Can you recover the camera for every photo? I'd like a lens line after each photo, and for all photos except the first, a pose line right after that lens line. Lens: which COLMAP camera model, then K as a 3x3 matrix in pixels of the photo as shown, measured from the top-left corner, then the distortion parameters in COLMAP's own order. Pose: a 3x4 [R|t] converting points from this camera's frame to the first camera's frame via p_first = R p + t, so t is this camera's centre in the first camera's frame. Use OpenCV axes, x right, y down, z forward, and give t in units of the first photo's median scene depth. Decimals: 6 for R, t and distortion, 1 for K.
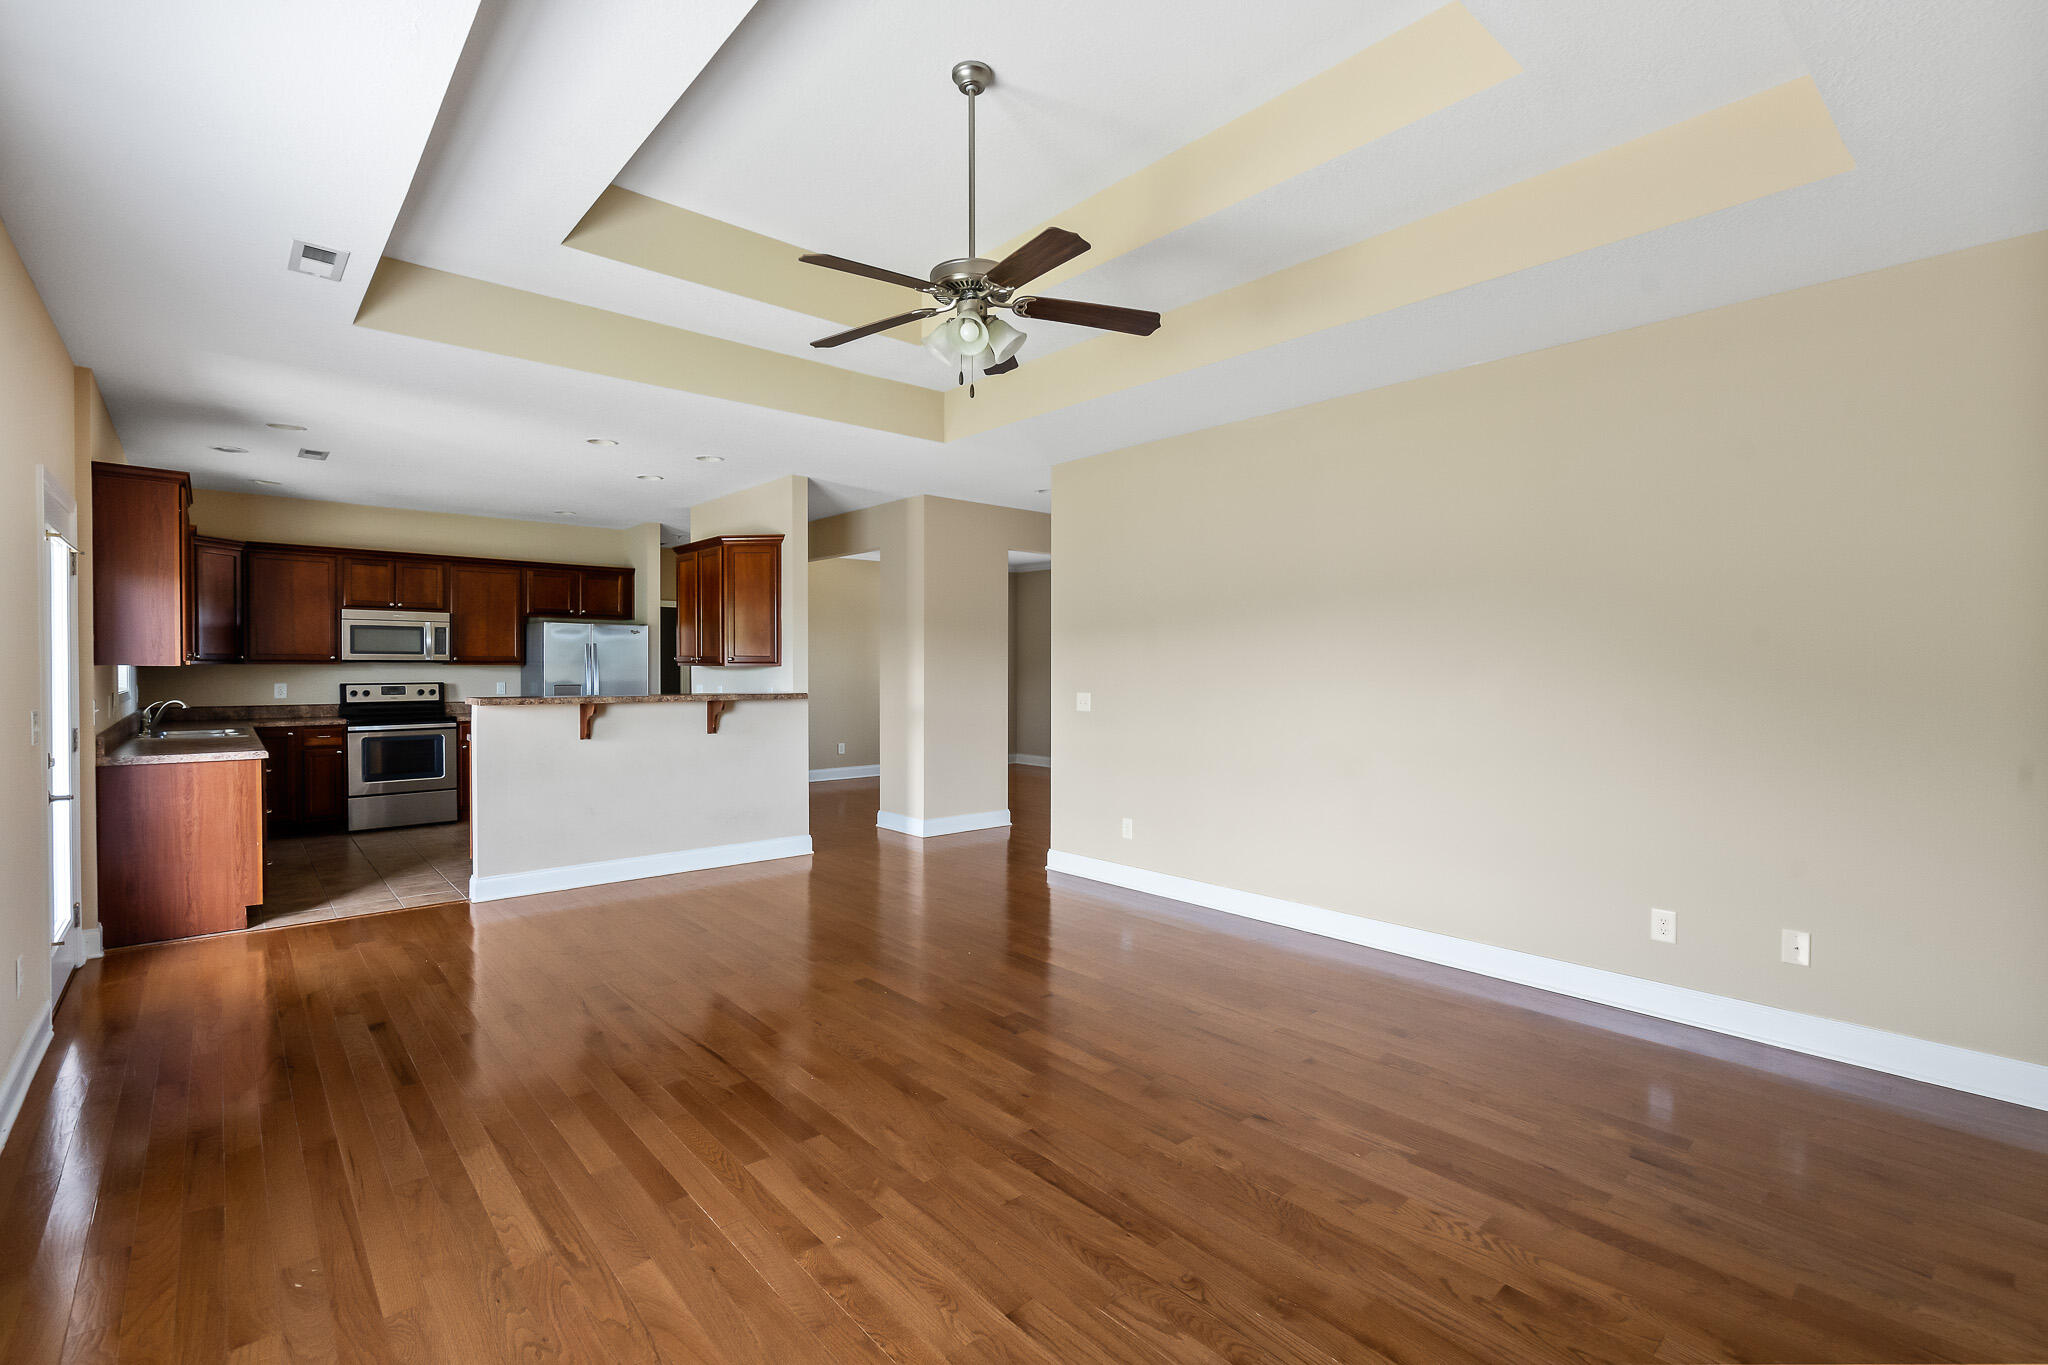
lens RADIAL K [[931.1, 0, 1032.5], [0, 931.1, 687.0], [0, 0, 1]] dist [-0.001911, 0.001852]
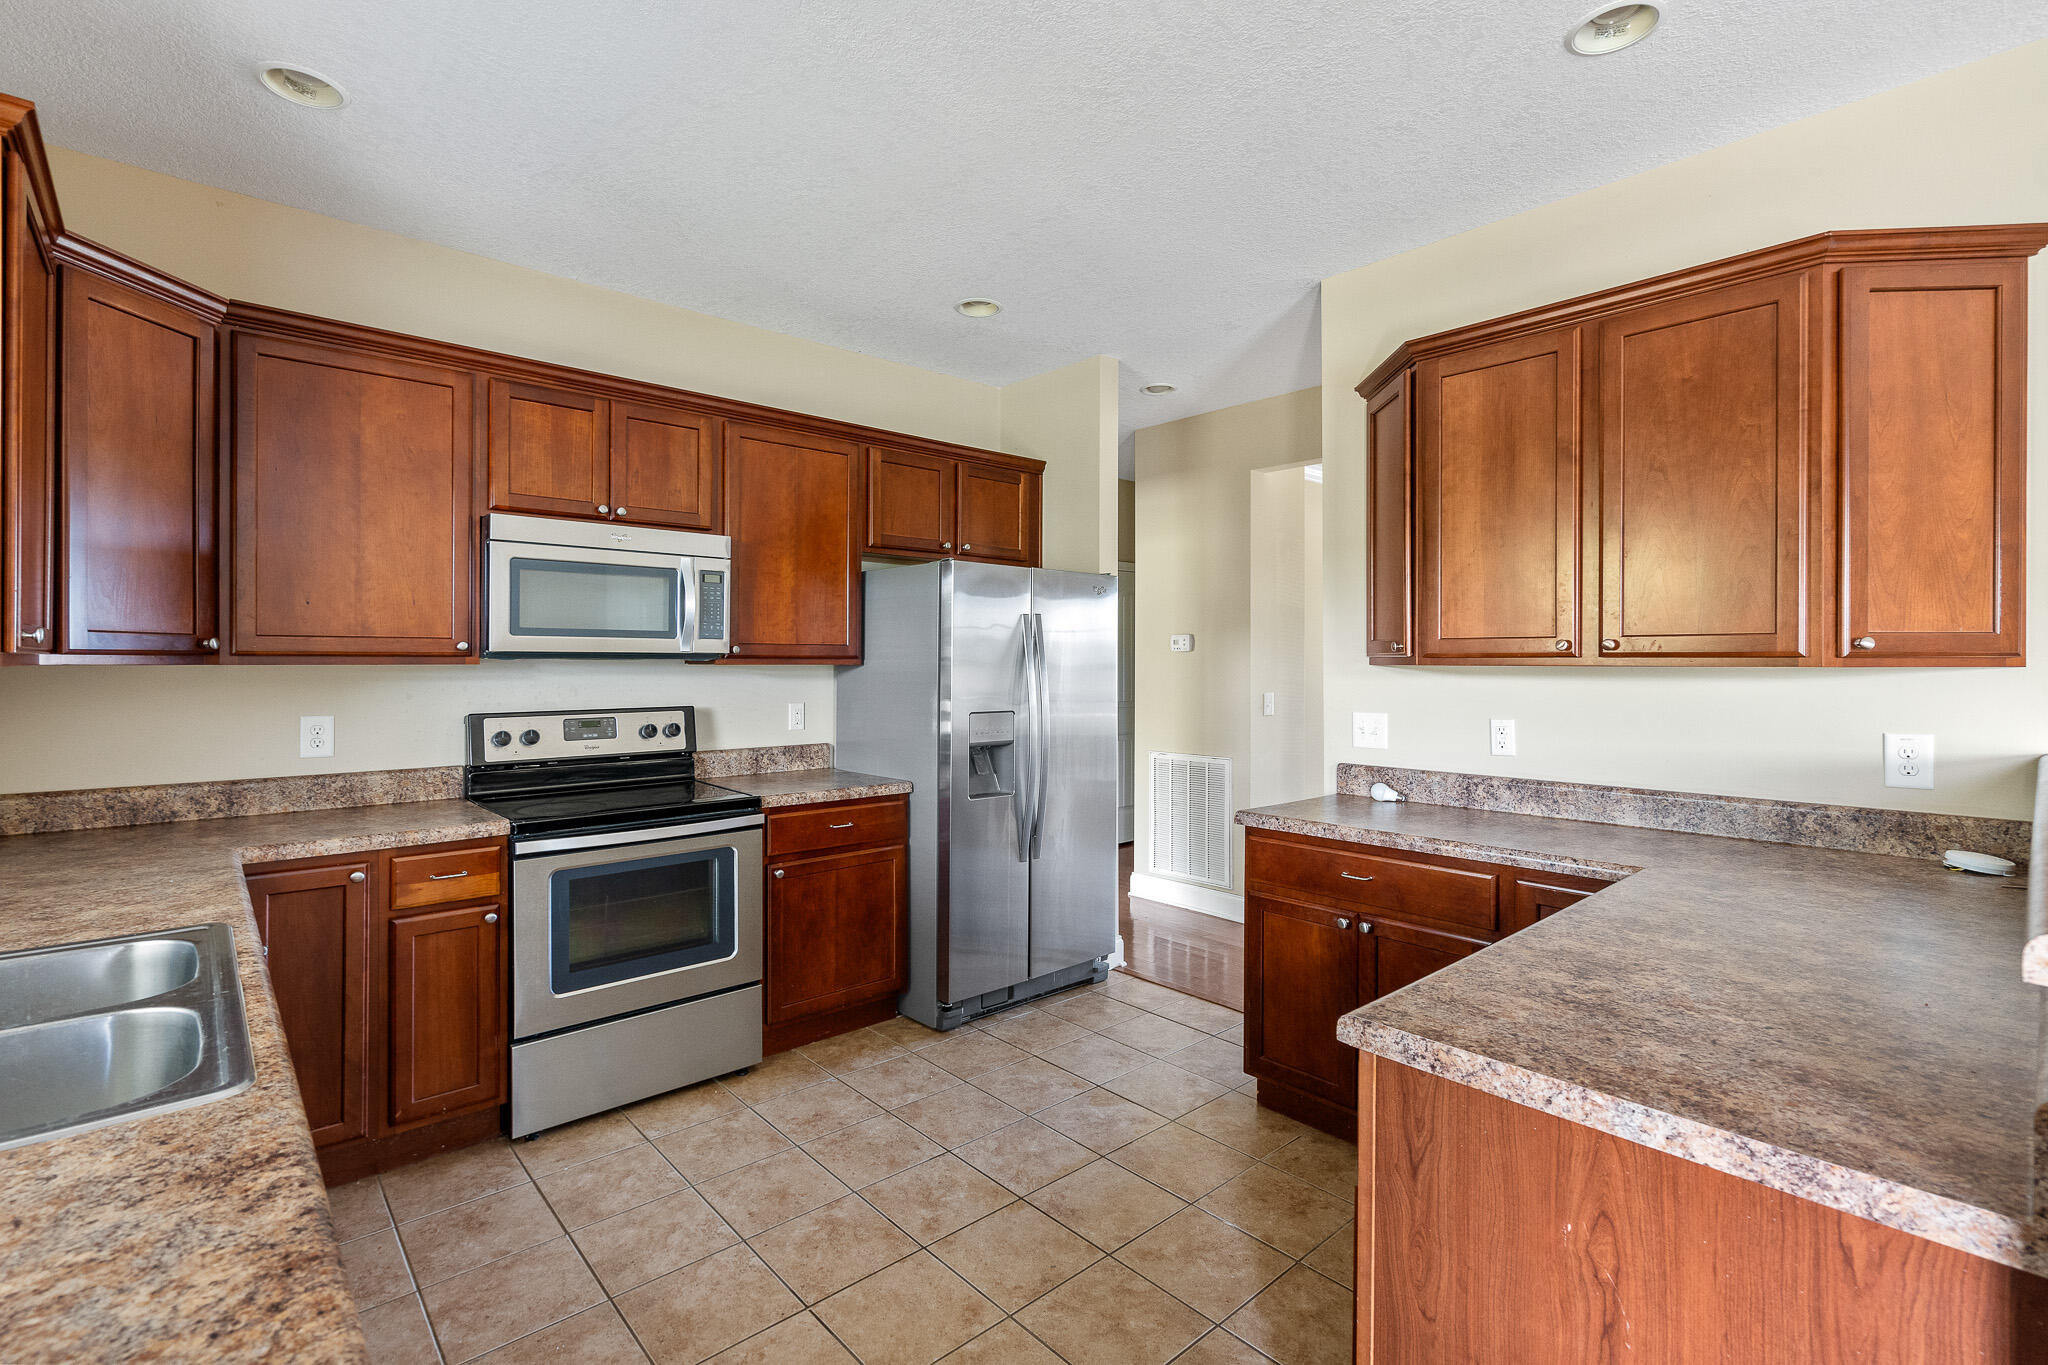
lens RADIAL K [[931.1, 0, 1020.5], [0, 931.1, 666.4], [0, 0, 1]] dist [-0.001911, 0.001852]
pose [[0.999662, 0.000599, 0.025986, -0.523654], [-0.000141, 0.999845, -0.017607, -0.016348], [-0.025993, 0.017597, 0.999507, 0.607235]]
